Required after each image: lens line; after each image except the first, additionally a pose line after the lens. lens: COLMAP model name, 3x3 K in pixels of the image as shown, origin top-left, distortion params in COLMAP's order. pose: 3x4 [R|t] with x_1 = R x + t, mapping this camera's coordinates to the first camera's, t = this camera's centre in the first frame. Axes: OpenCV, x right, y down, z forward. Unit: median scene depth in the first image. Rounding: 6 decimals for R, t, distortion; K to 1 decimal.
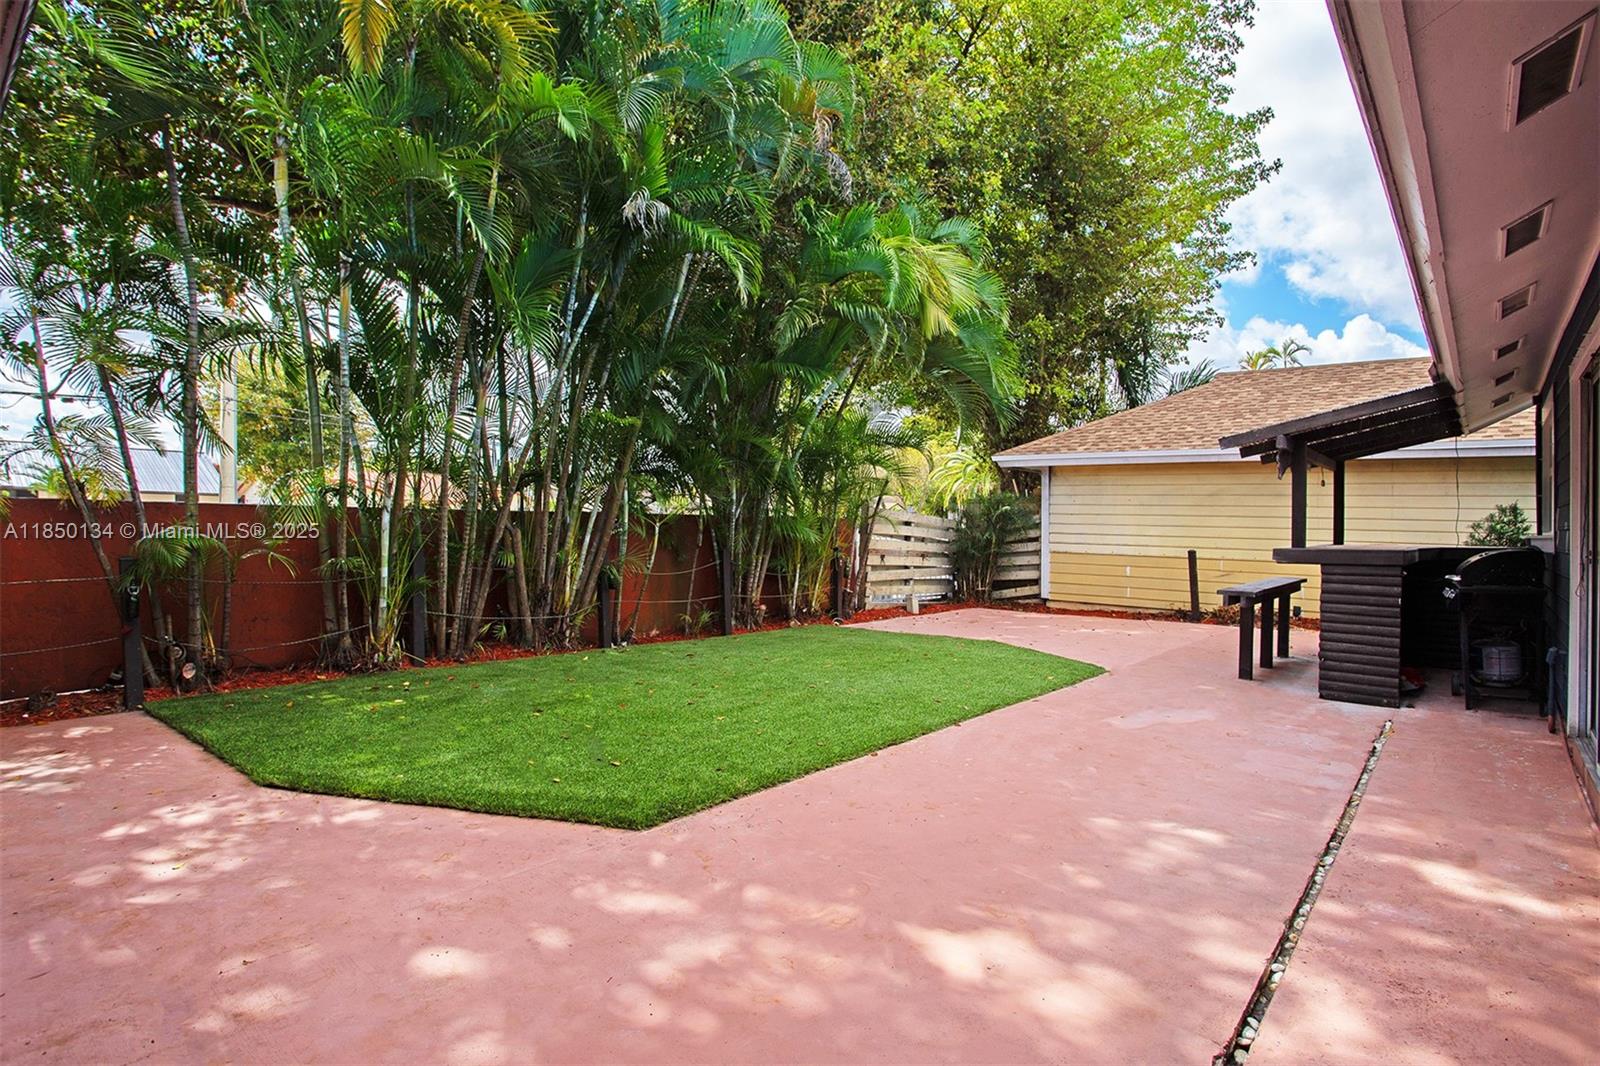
lens RADIAL K [[857.5, 0, 800.0], [0, 857.5, 533.0], [0, 0, 1]] dist [-0.039270, 0.000292]
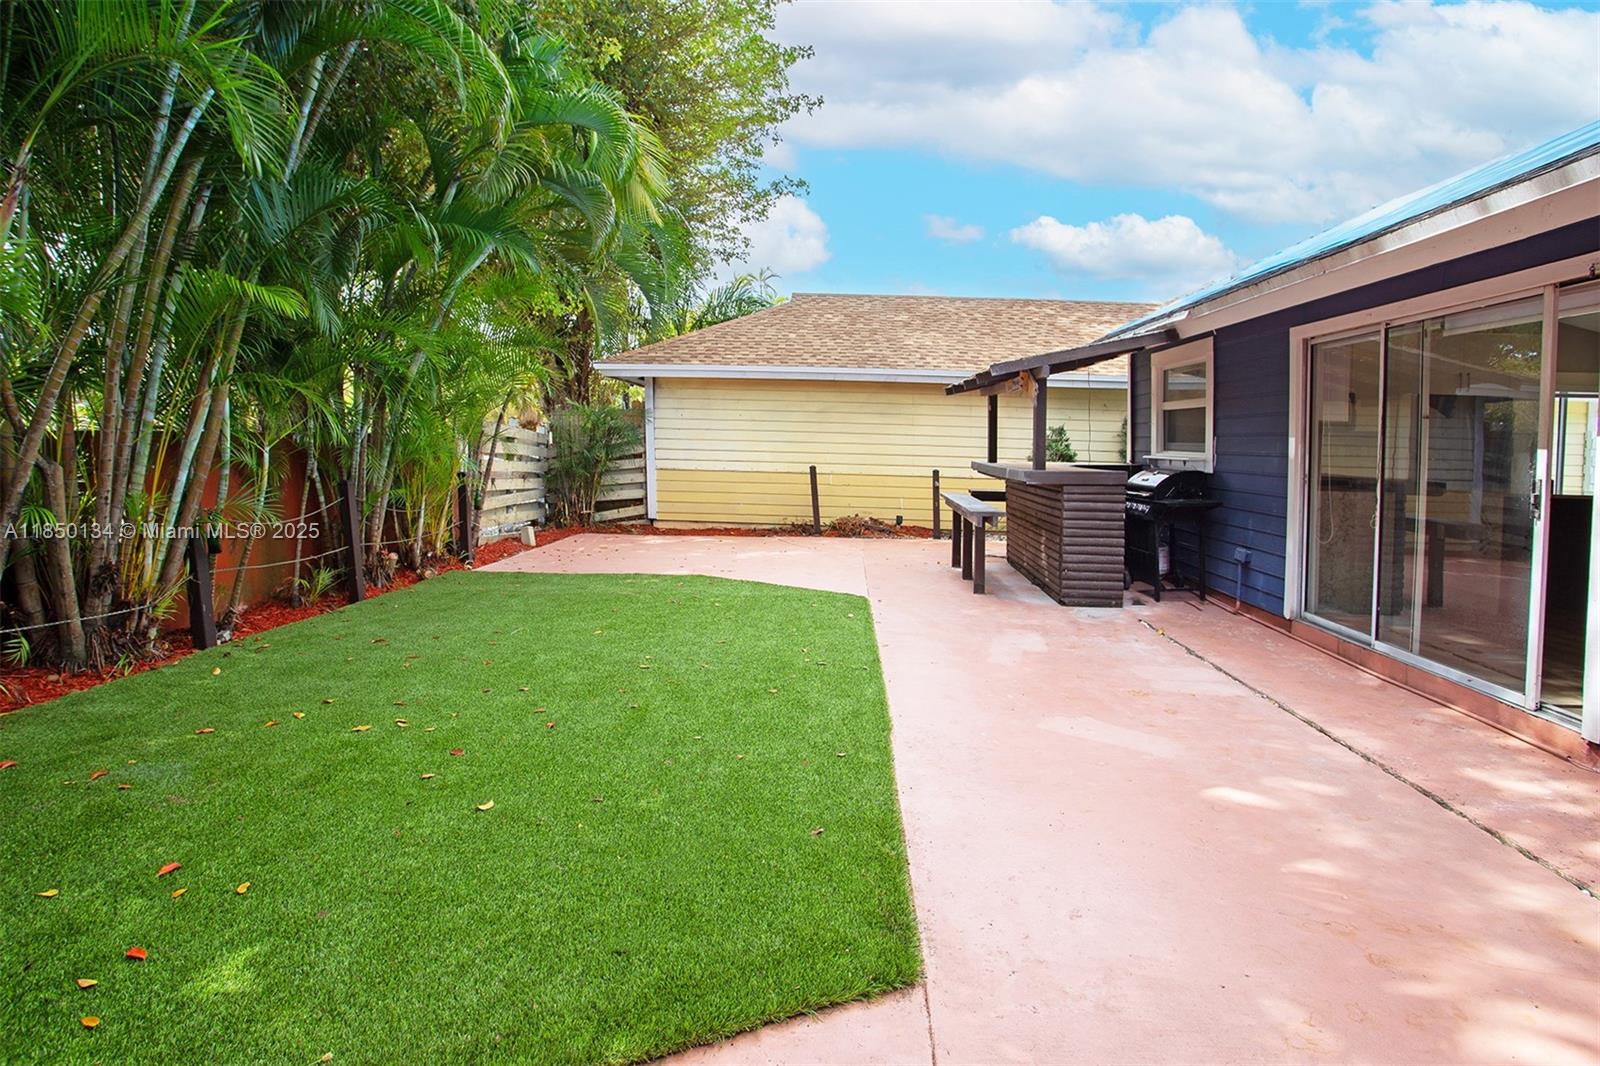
lens RADIAL K [[869.6, 0, 793.9], [0, 869.6, 466.8], [0, 0, 1]] dist [-0.000424, 0.000709]
pose [[0.813078, -0.020698, 0.581787, -0.151430], [0.003021, 0.999504, 0.031338, -0.010421], [-0.582147, -0.023722, 0.812737, 0.145915]]
